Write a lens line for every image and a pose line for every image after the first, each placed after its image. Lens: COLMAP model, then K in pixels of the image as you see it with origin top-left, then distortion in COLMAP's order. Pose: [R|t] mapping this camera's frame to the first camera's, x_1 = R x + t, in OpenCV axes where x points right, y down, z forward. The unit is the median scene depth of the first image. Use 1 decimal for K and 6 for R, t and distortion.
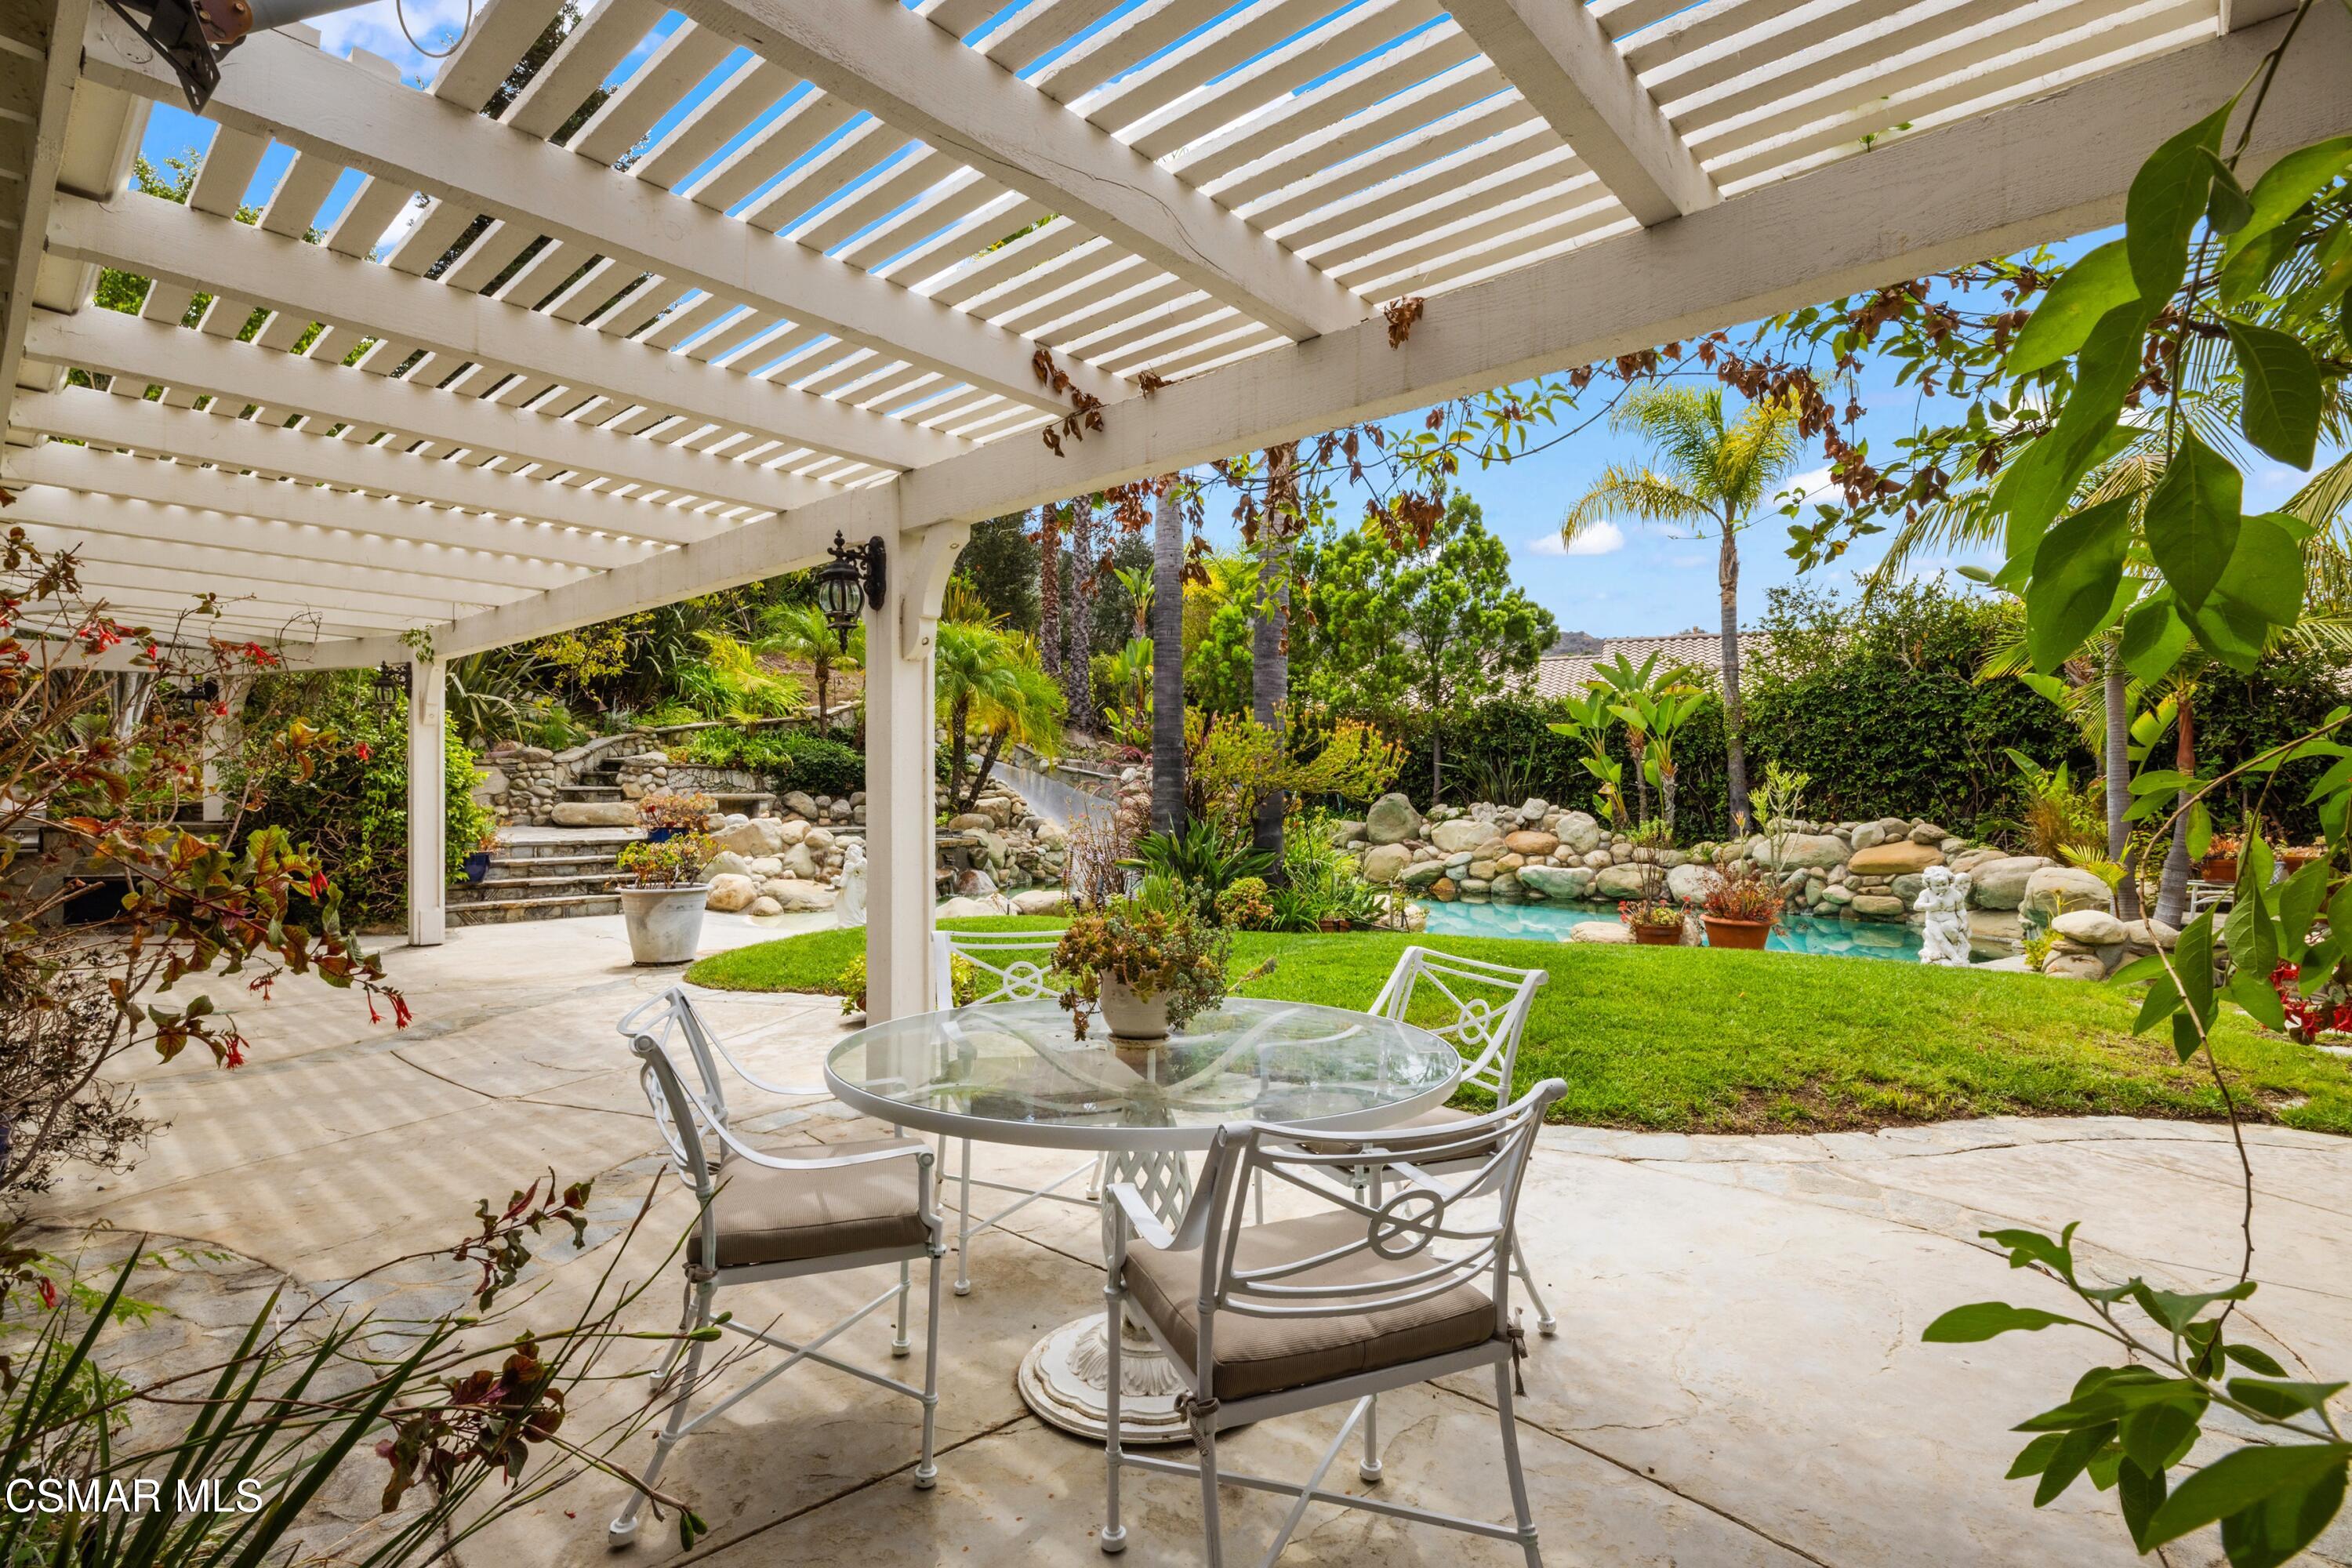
lens RADIAL K [[1095.2, 0, 1167.7], [0, 1095.2, 772.6], [0, 0, 1]] dist [-0.003515, -0.000265]
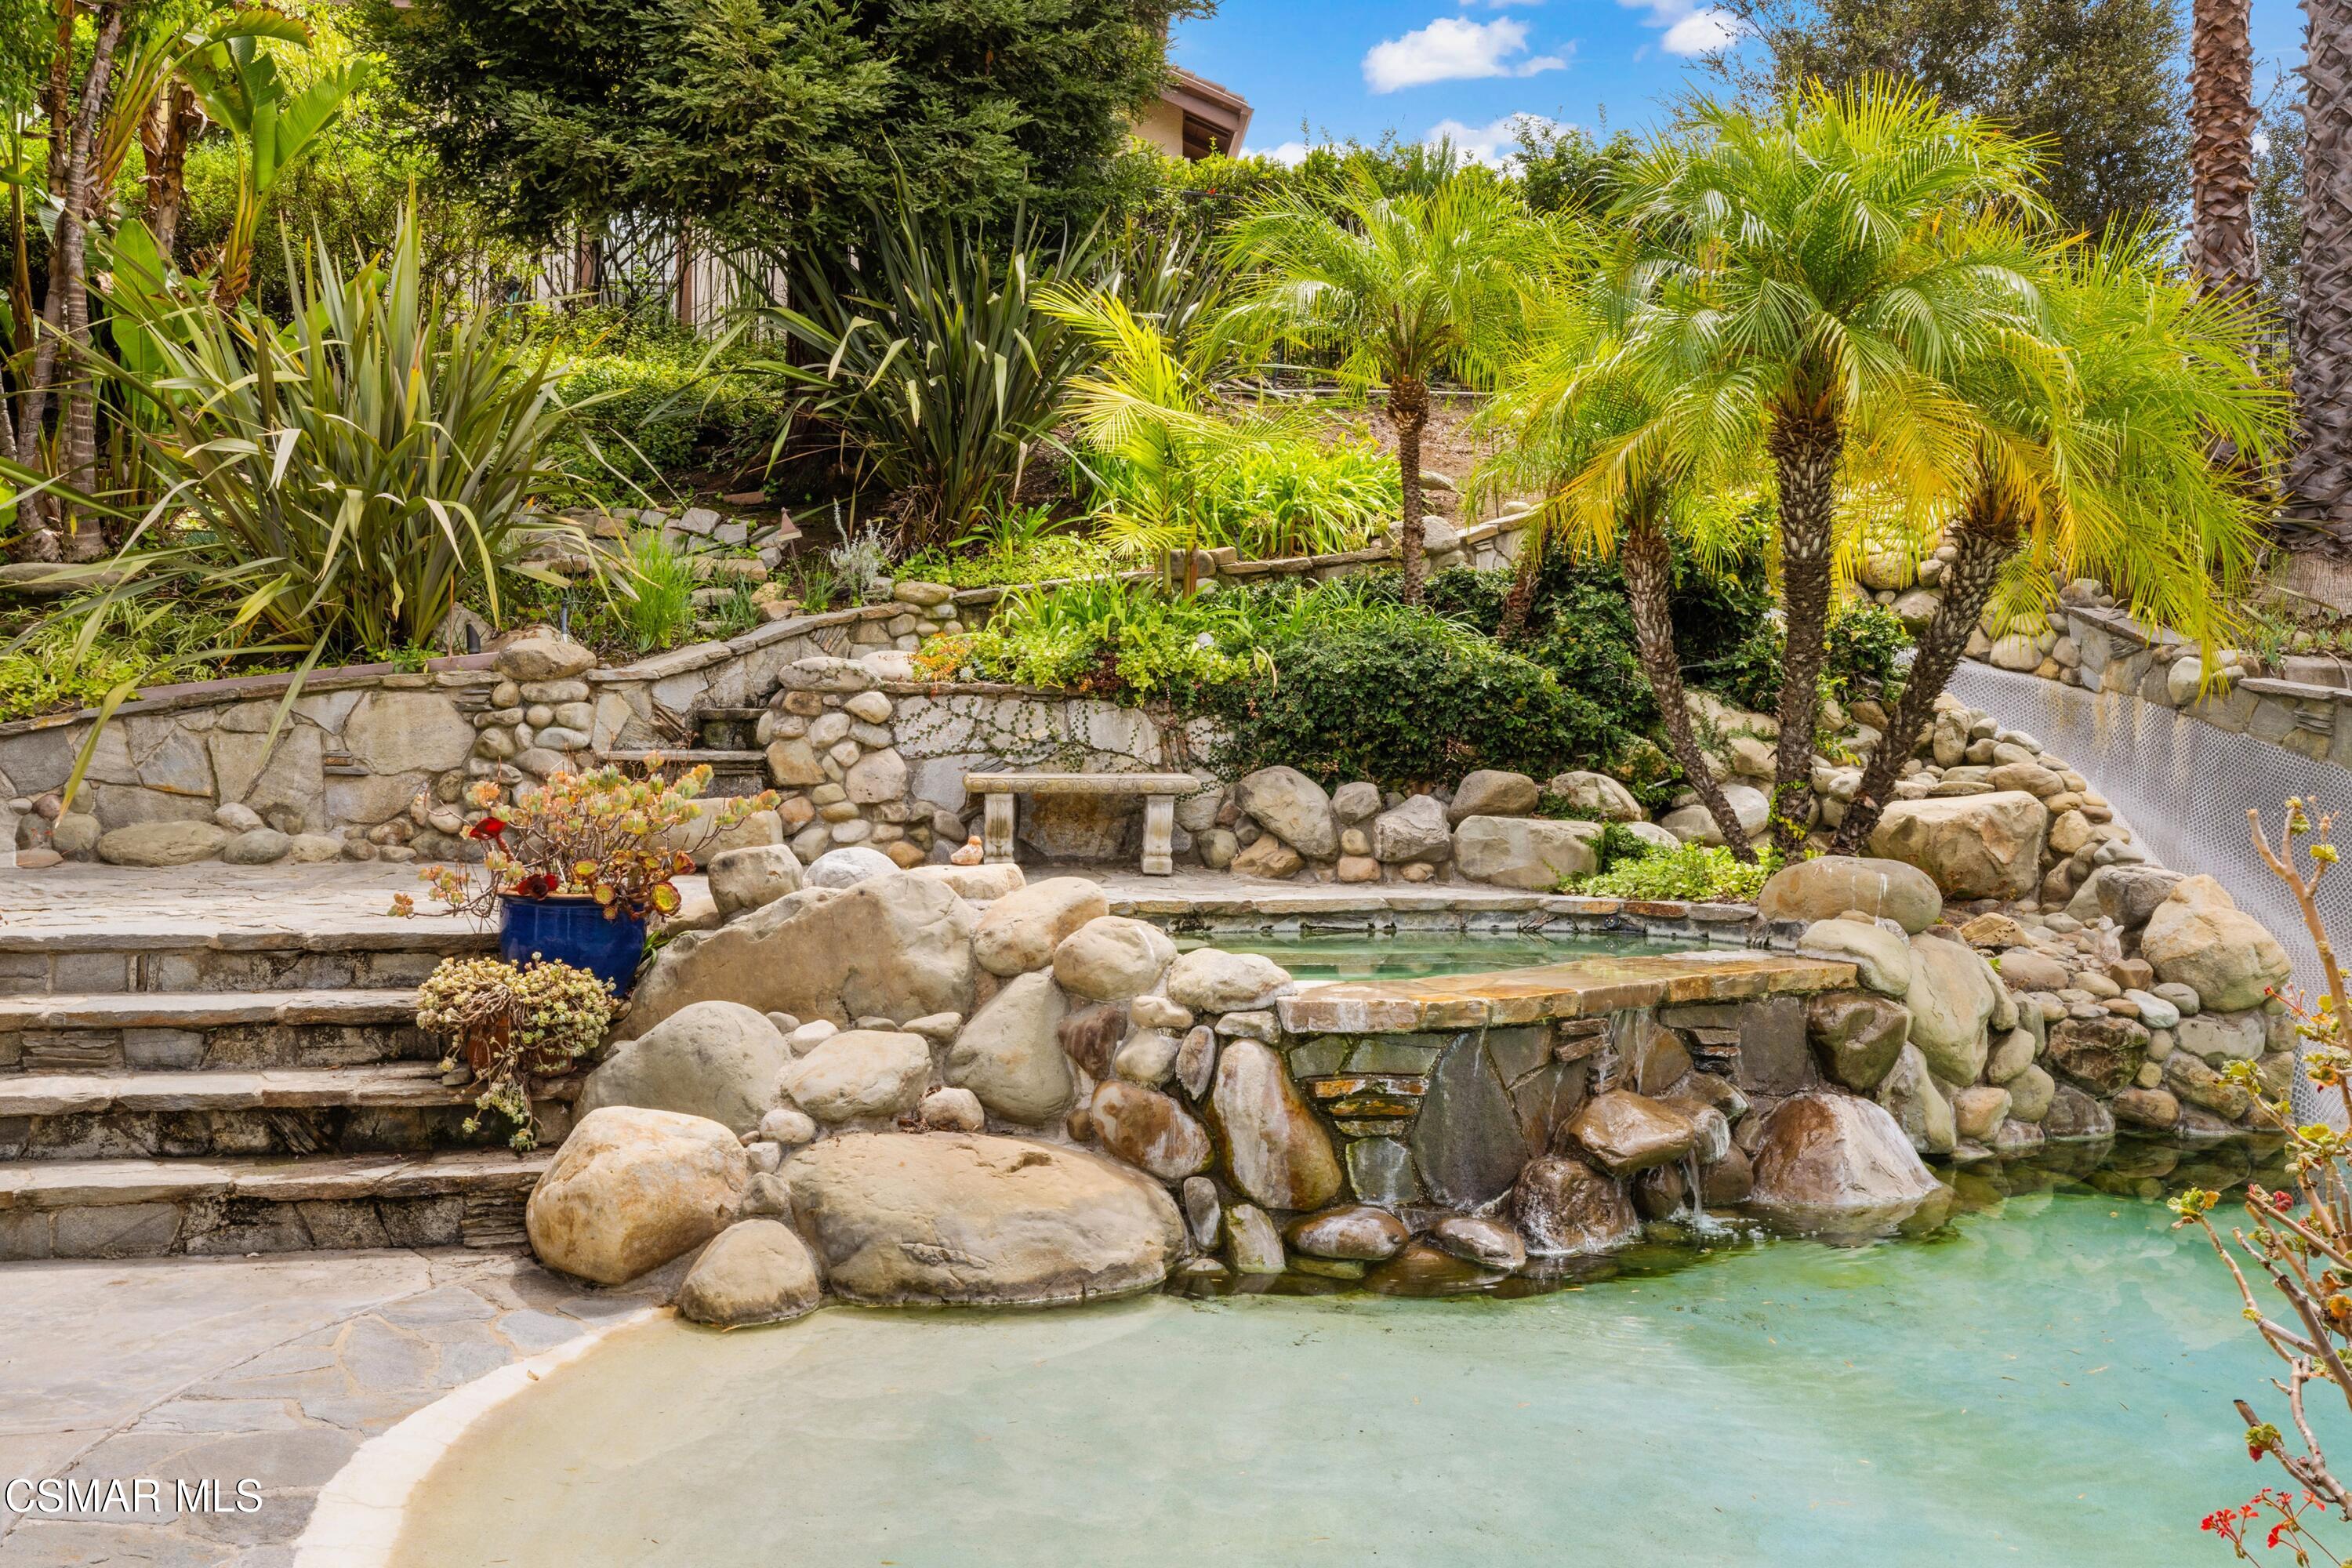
lens RADIAL K [[1942.9, 0, 1176.0], [0, 1942.9, 784.0], [0, 0, 1]] dist [-0.008937, 0.000287]
pose [[0.818556, 0.006873, -0.574386, -0.048782], [0.005239, 0.999798, 0.019429, 0.011259], [0.574403, -0.018912, 0.818354, 0.545135]]
